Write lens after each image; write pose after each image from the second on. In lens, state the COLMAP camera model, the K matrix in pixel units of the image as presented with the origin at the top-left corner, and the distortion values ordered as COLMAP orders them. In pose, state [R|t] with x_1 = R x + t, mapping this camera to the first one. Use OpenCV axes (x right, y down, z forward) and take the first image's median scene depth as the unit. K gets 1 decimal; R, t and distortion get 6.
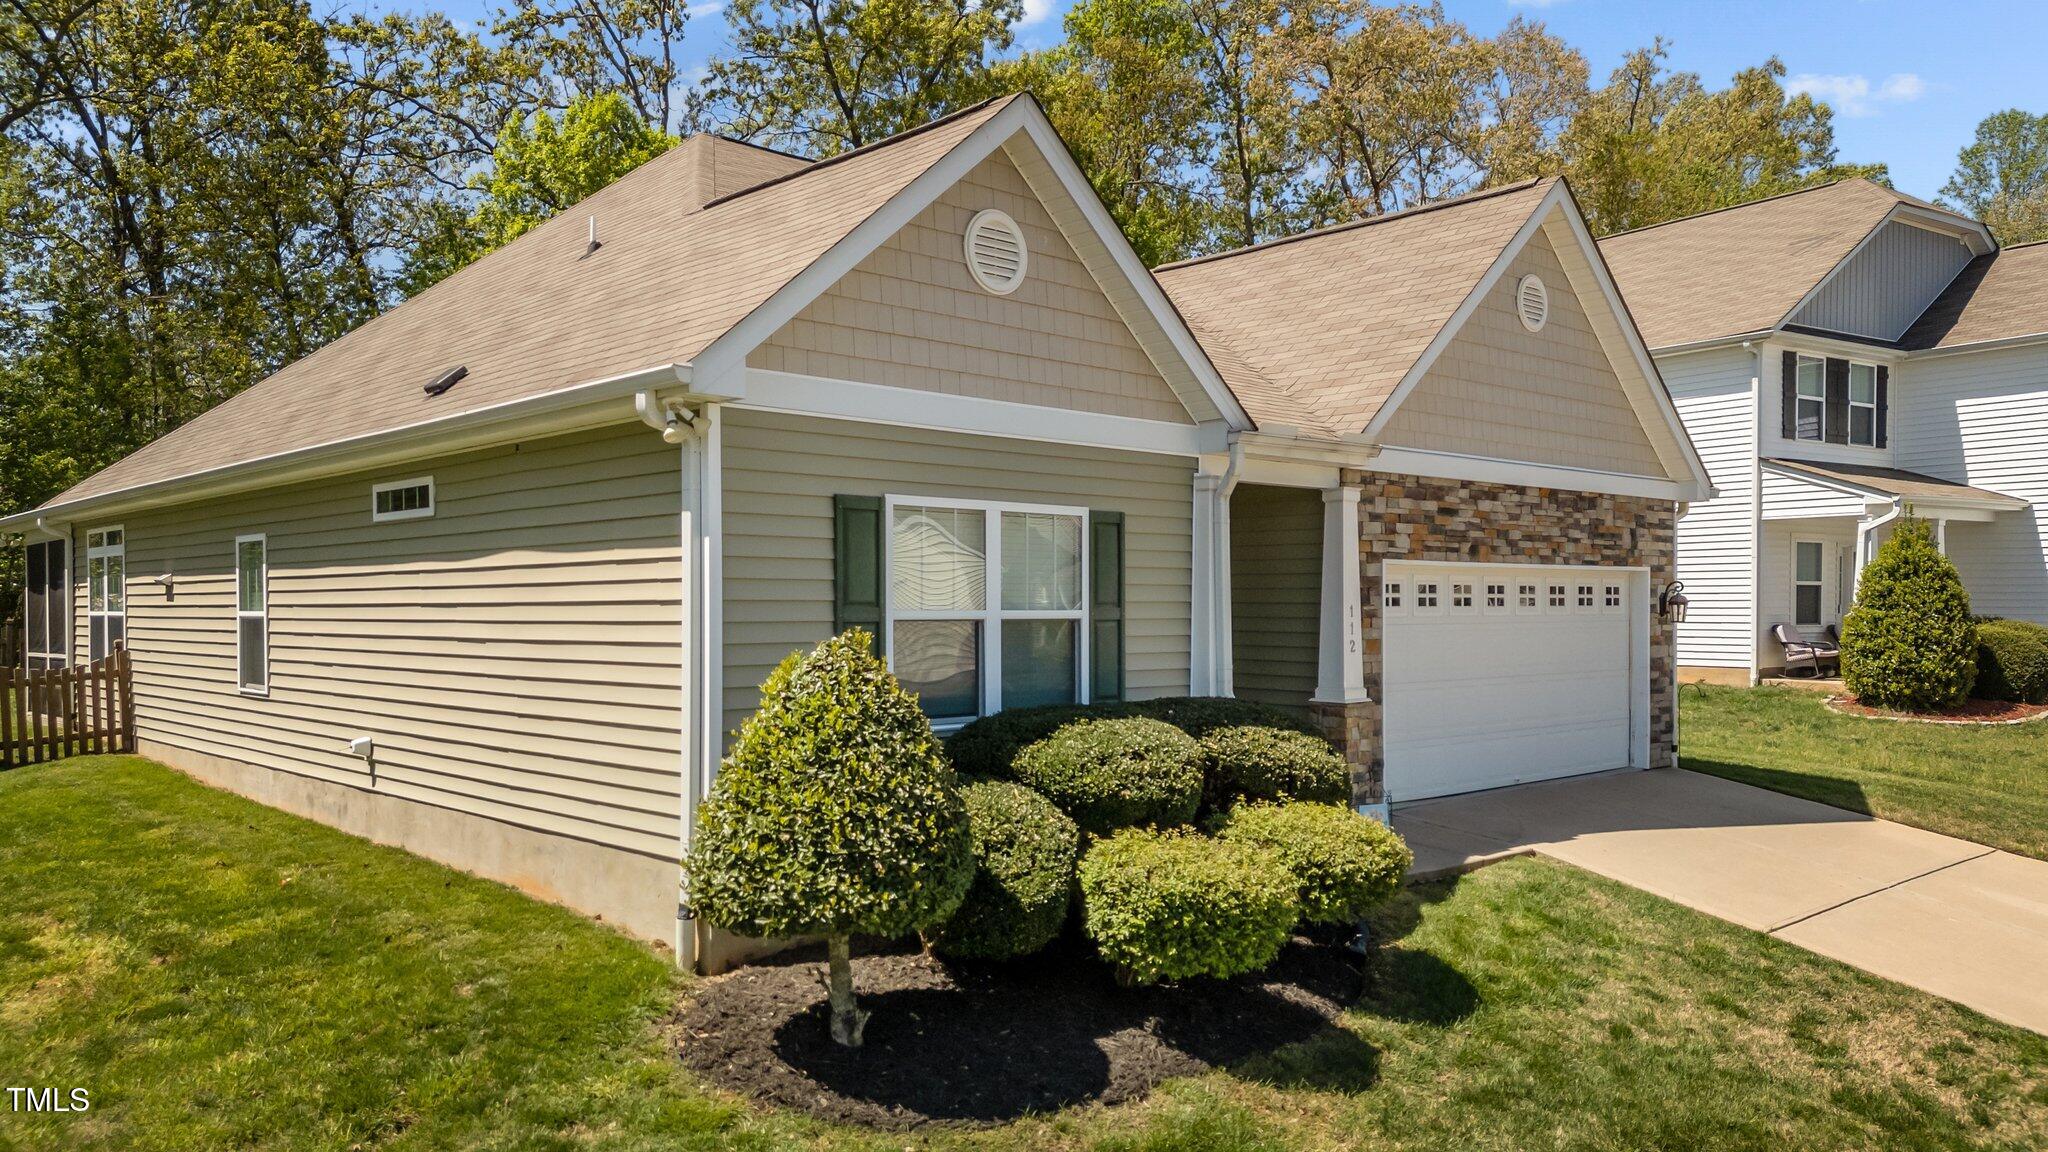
lens RADIAL K [[1515.4, 0, 1026.7], [0, 1515.4, 582.1], [0, 0, 1]] dist [0.078261, 0.007366]
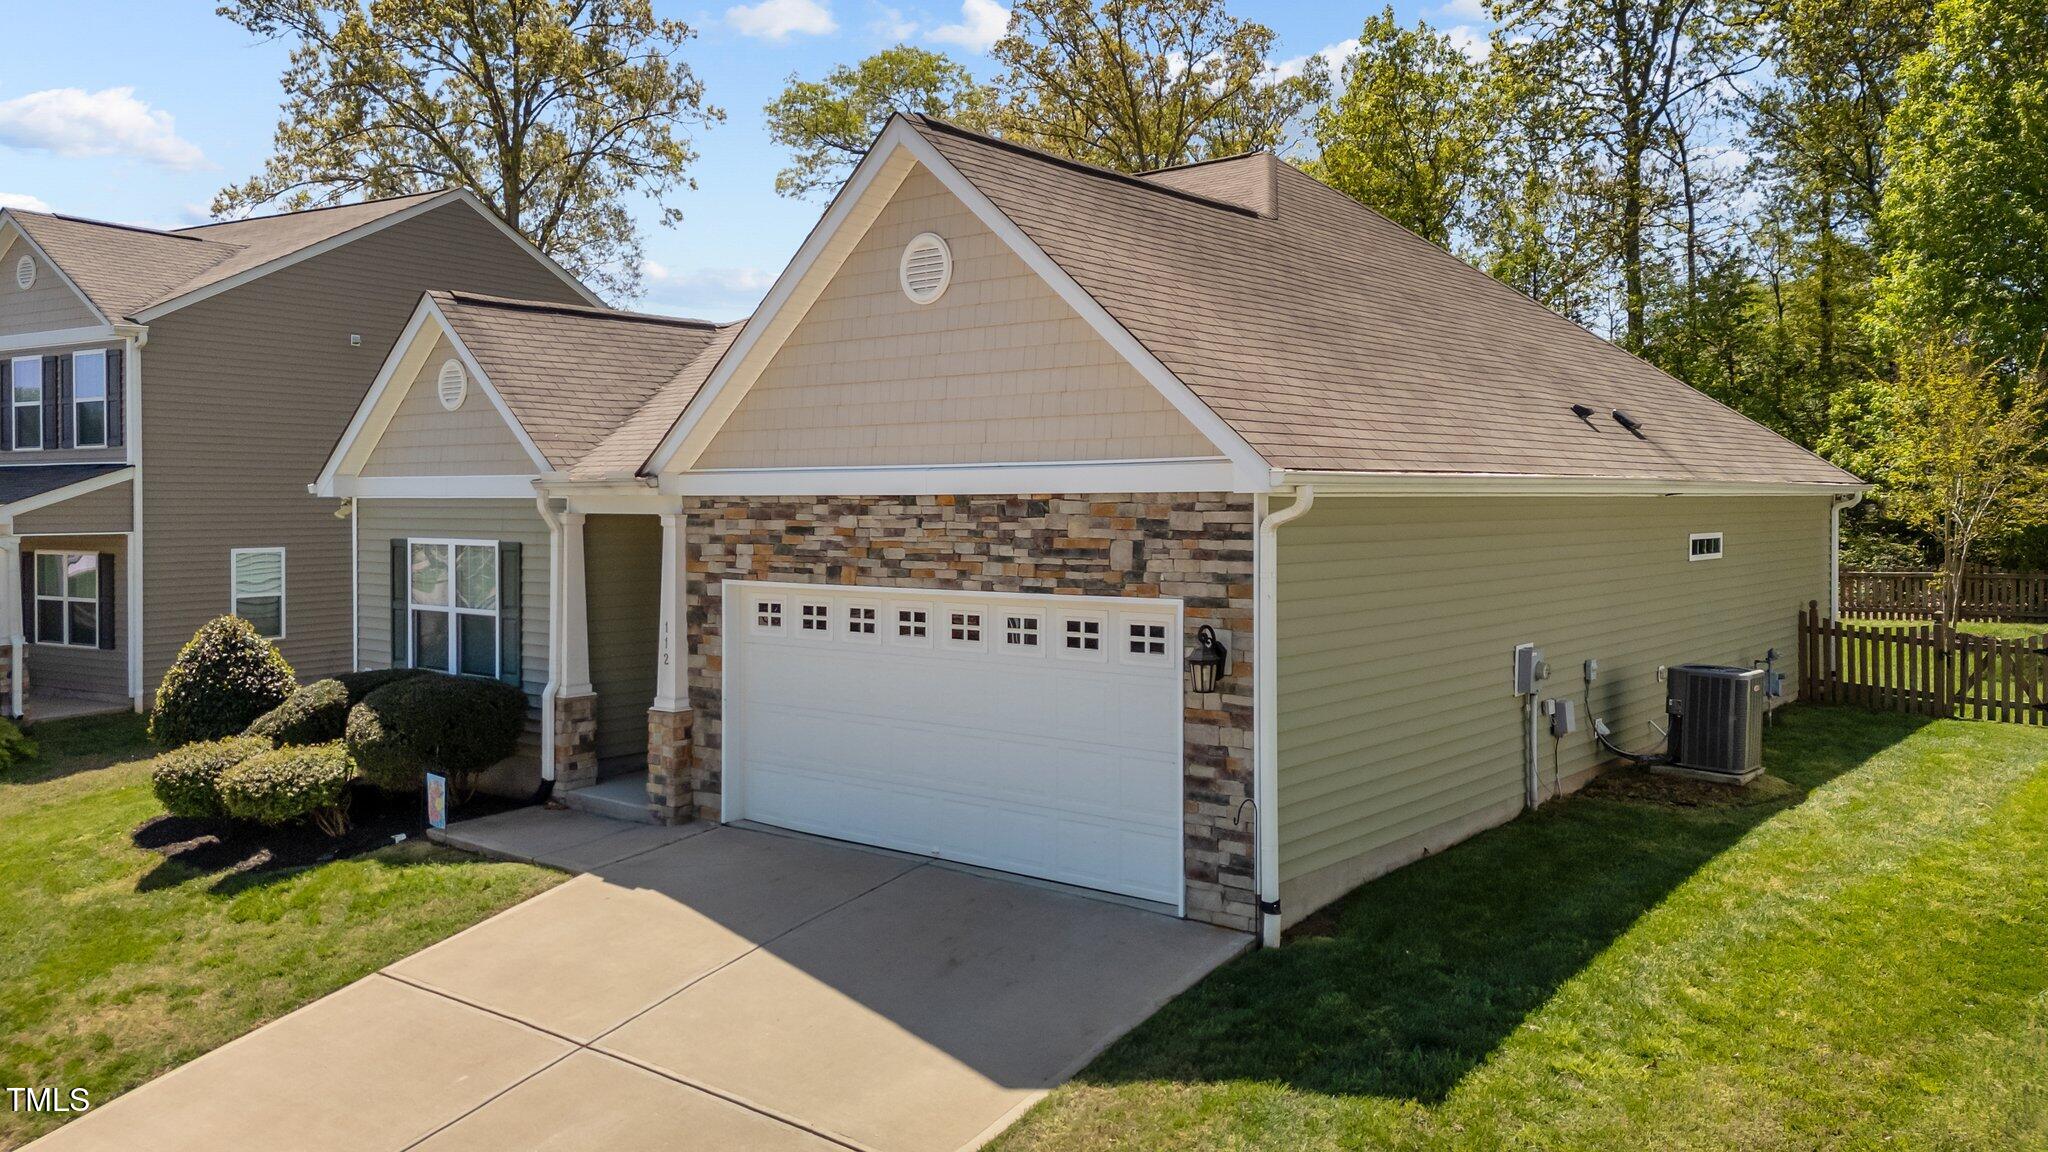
lens RADIAL K [[1515.4, 0, 1026.9], [0, 1515.4, 567.9], [0, 0, 1]] dist [0.078261, 0.007366]
pose [[0.148886, 0.022770, -0.988592, 1.203710], [-0.001405, 0.999739, 0.022815, -0.043827], [0.988853, -0.002008, 0.148879, 0.982195]]
